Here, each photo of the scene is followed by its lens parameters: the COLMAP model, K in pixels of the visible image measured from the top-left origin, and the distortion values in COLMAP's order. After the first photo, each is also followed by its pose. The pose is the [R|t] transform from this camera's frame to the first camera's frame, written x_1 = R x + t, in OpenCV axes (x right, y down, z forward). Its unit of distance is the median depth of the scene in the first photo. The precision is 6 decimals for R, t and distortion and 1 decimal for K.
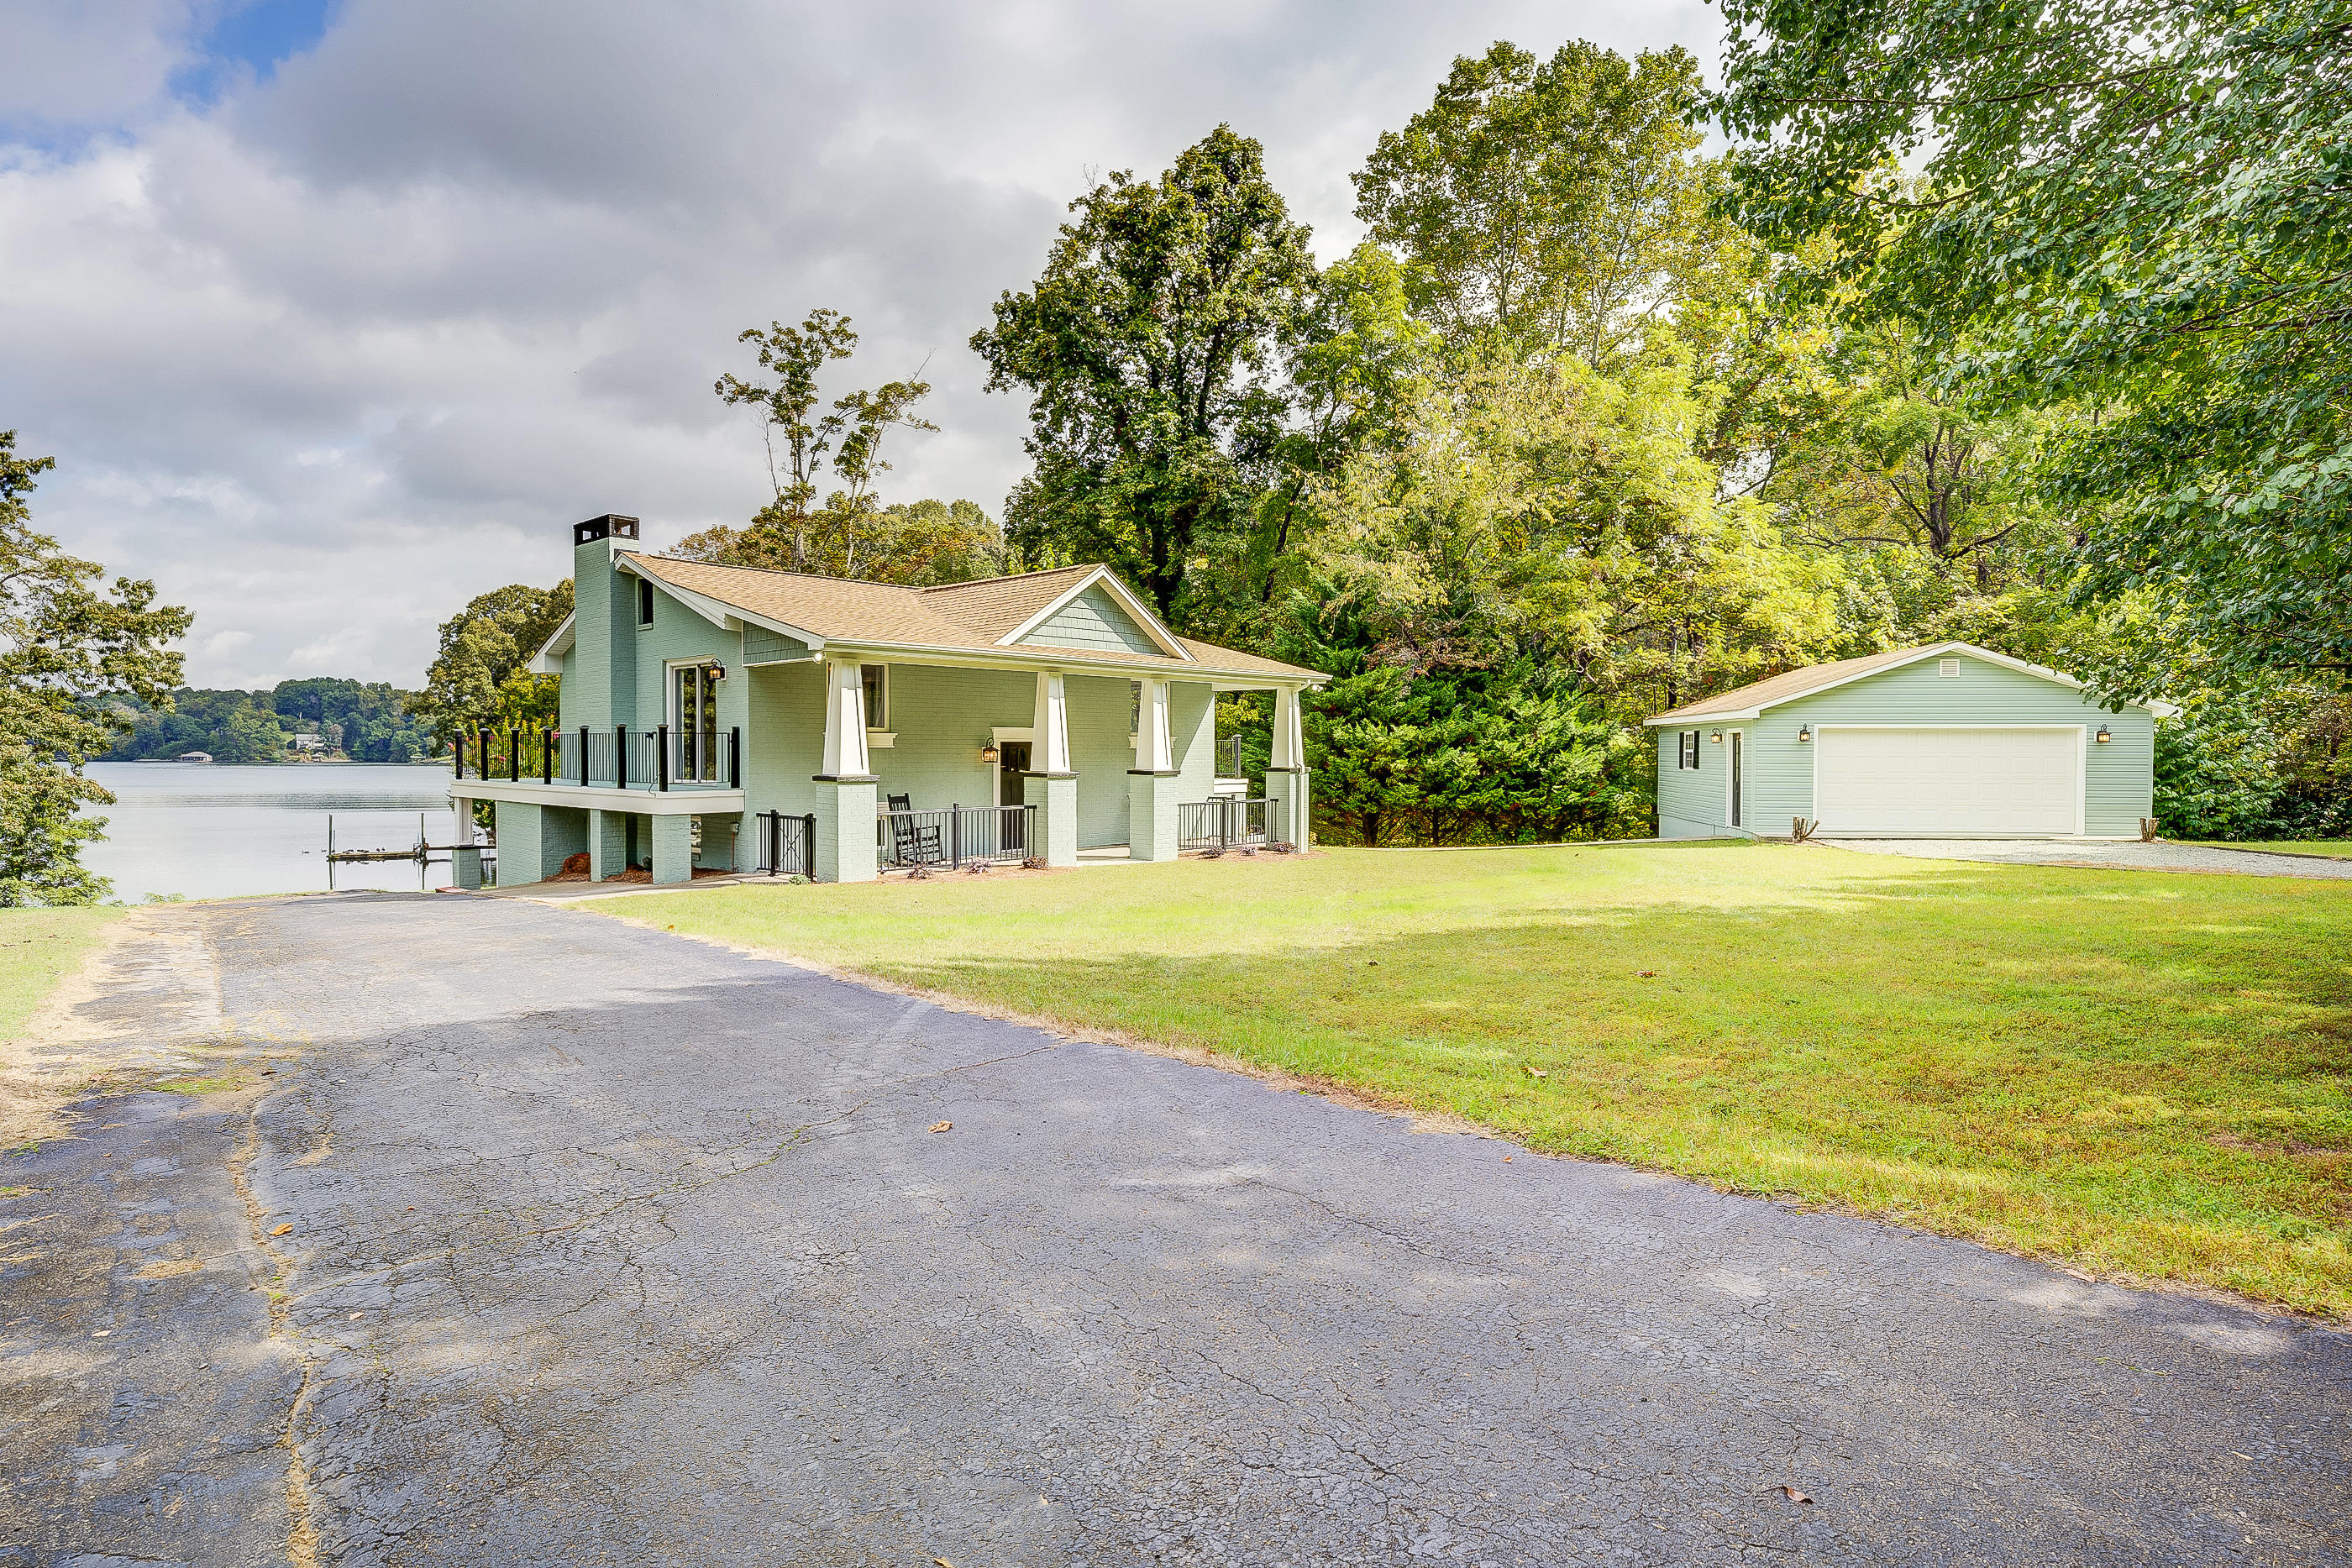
lens RADIAL K [[1241.1, 0, 1177.5], [0, 1241.1, 784.2], [0, 0, 1]] dist [0.015637, 0.000536]
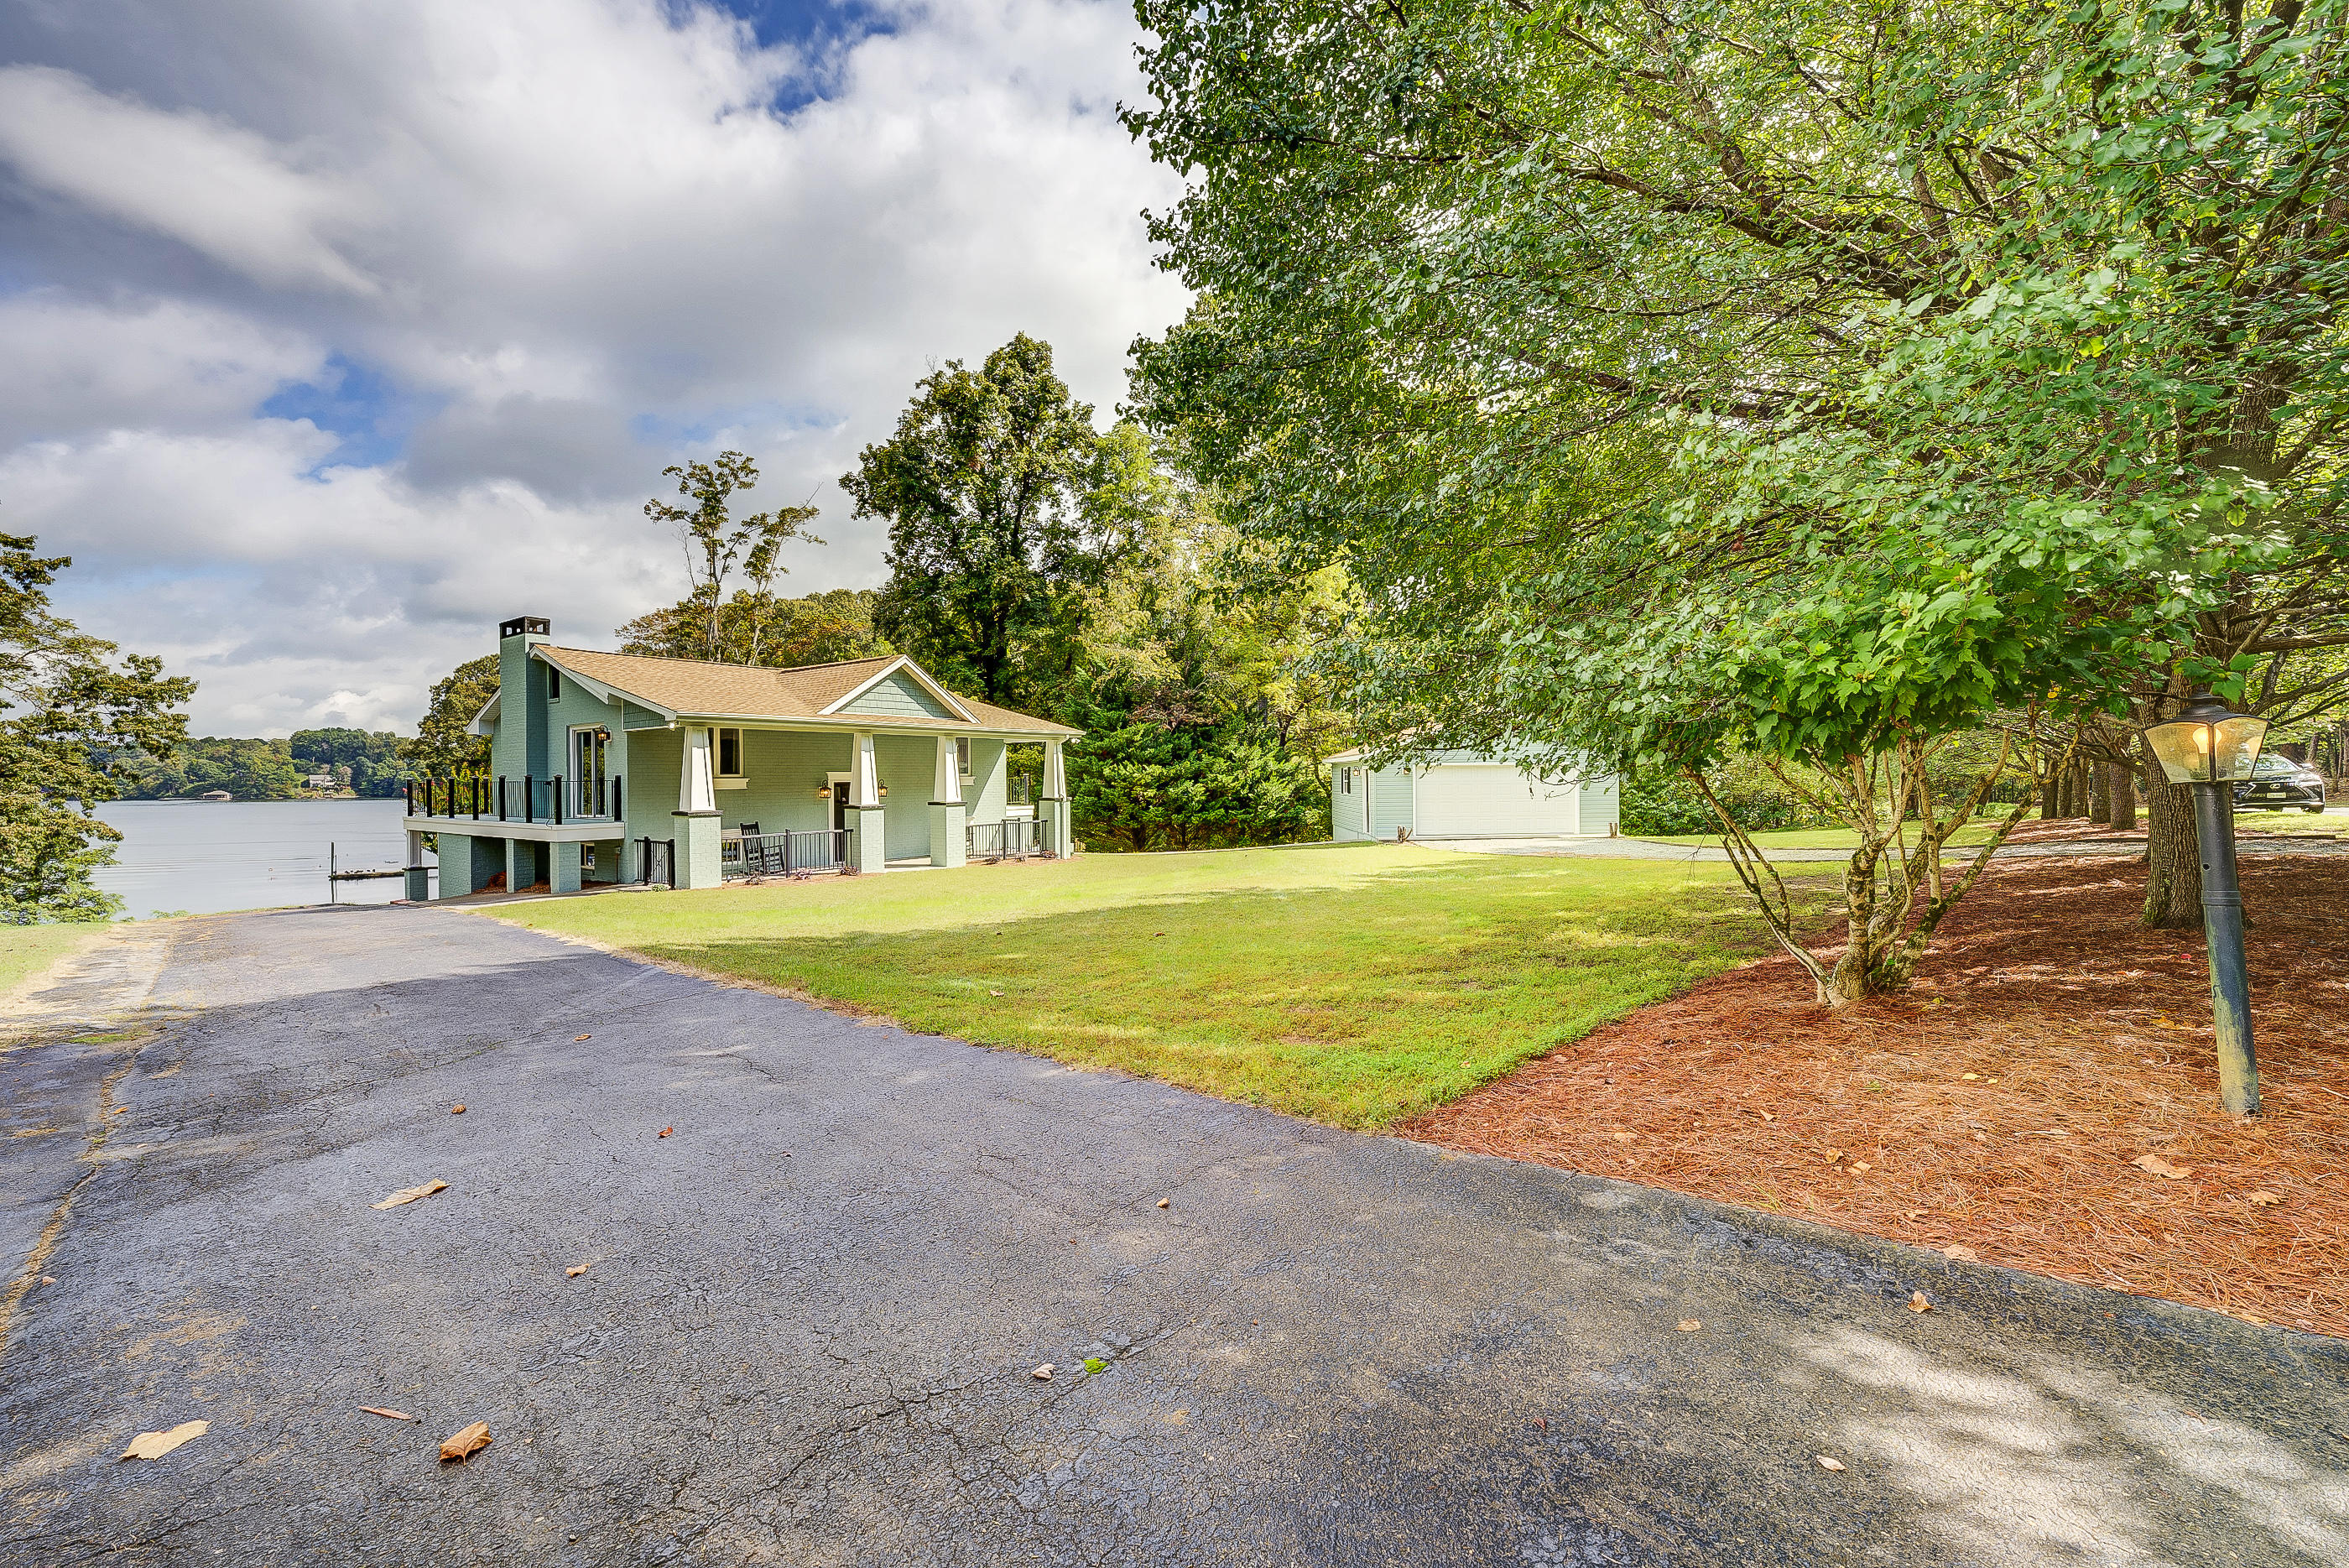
lens RADIAL K [[940.8, 0, 1179.2], [0, 940.8, 785.7], [0, 0, 1]] dist [-0.014951, 0.006335]
pose [[0.990665, -0.013429, 0.135657, 0.064733], [0.016046, 0.999705, -0.018217, -0.004025], [-0.135372, 0.020224, 0.990588, -0.053564]]
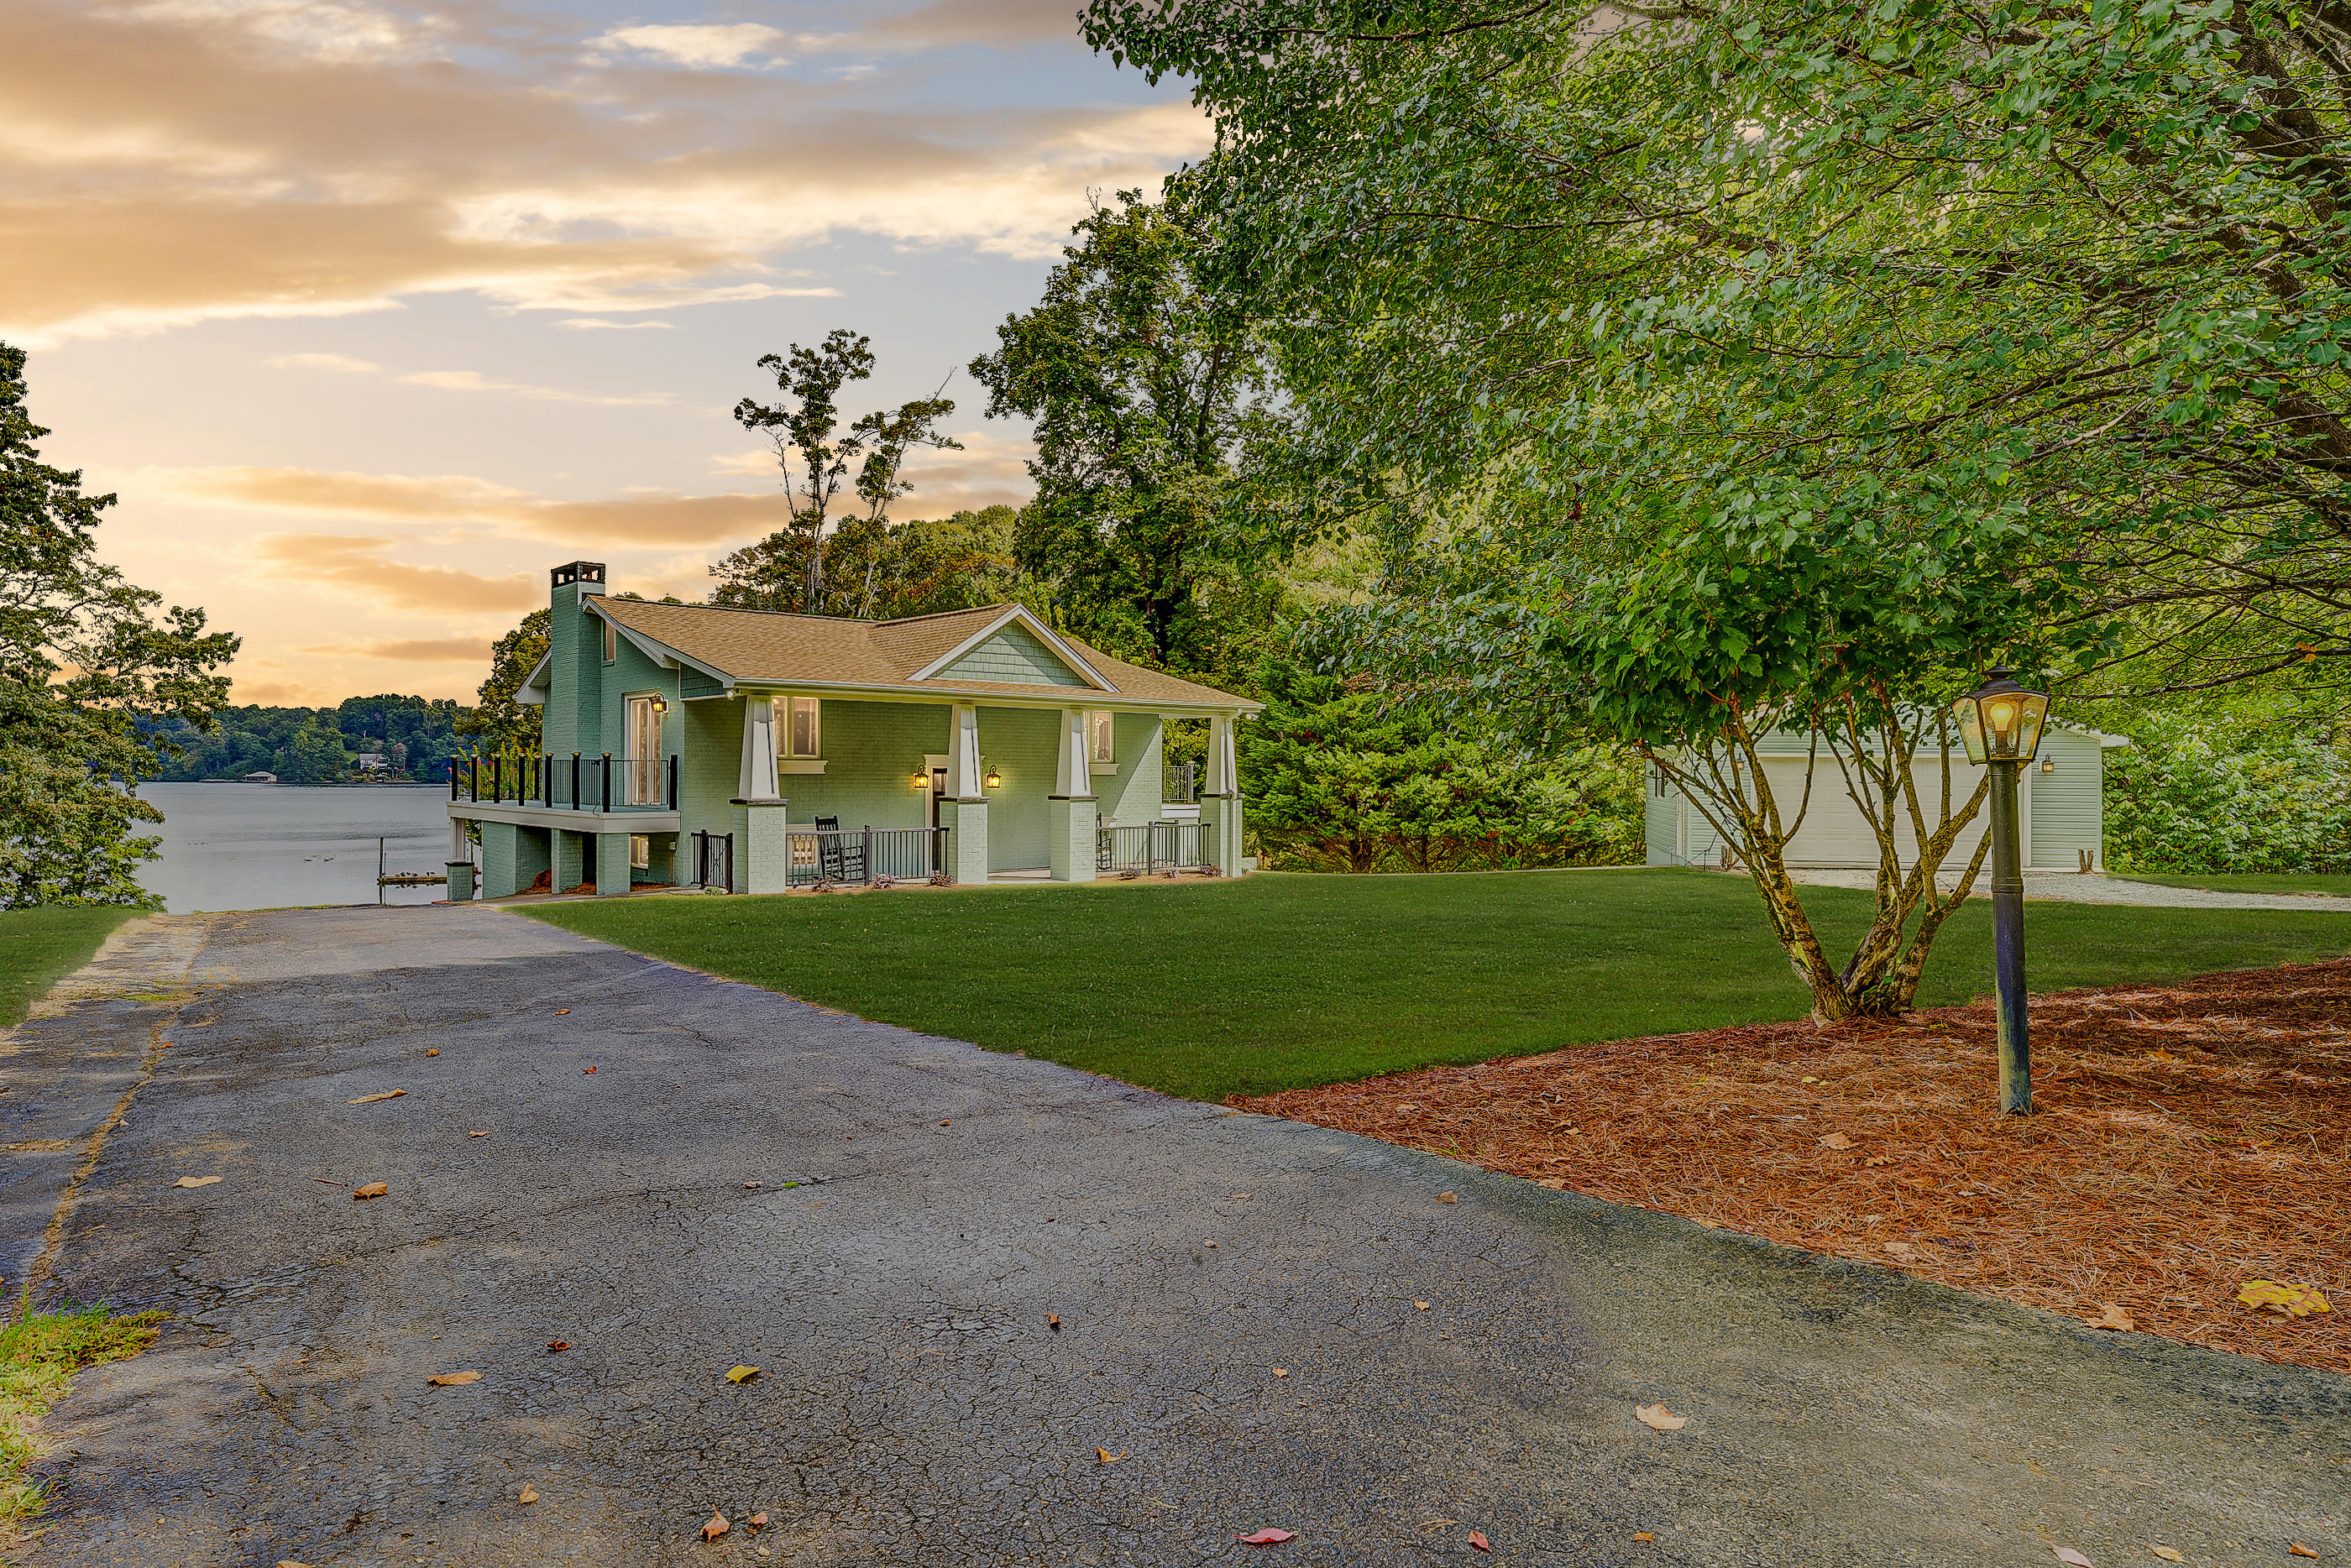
lens RADIAL K [[1382.0, 0, 1179.5], [0, 1382.0, 788.3], [0, 0, 1]] dist [0.021582, 0.000836]
pose [[0.996569, 0.004703, -0.082637, 0.114125], [-0.006080, 0.999847, -0.016409, 0.000683], [0.082547, 0.016855, 0.996445, -0.113048]]
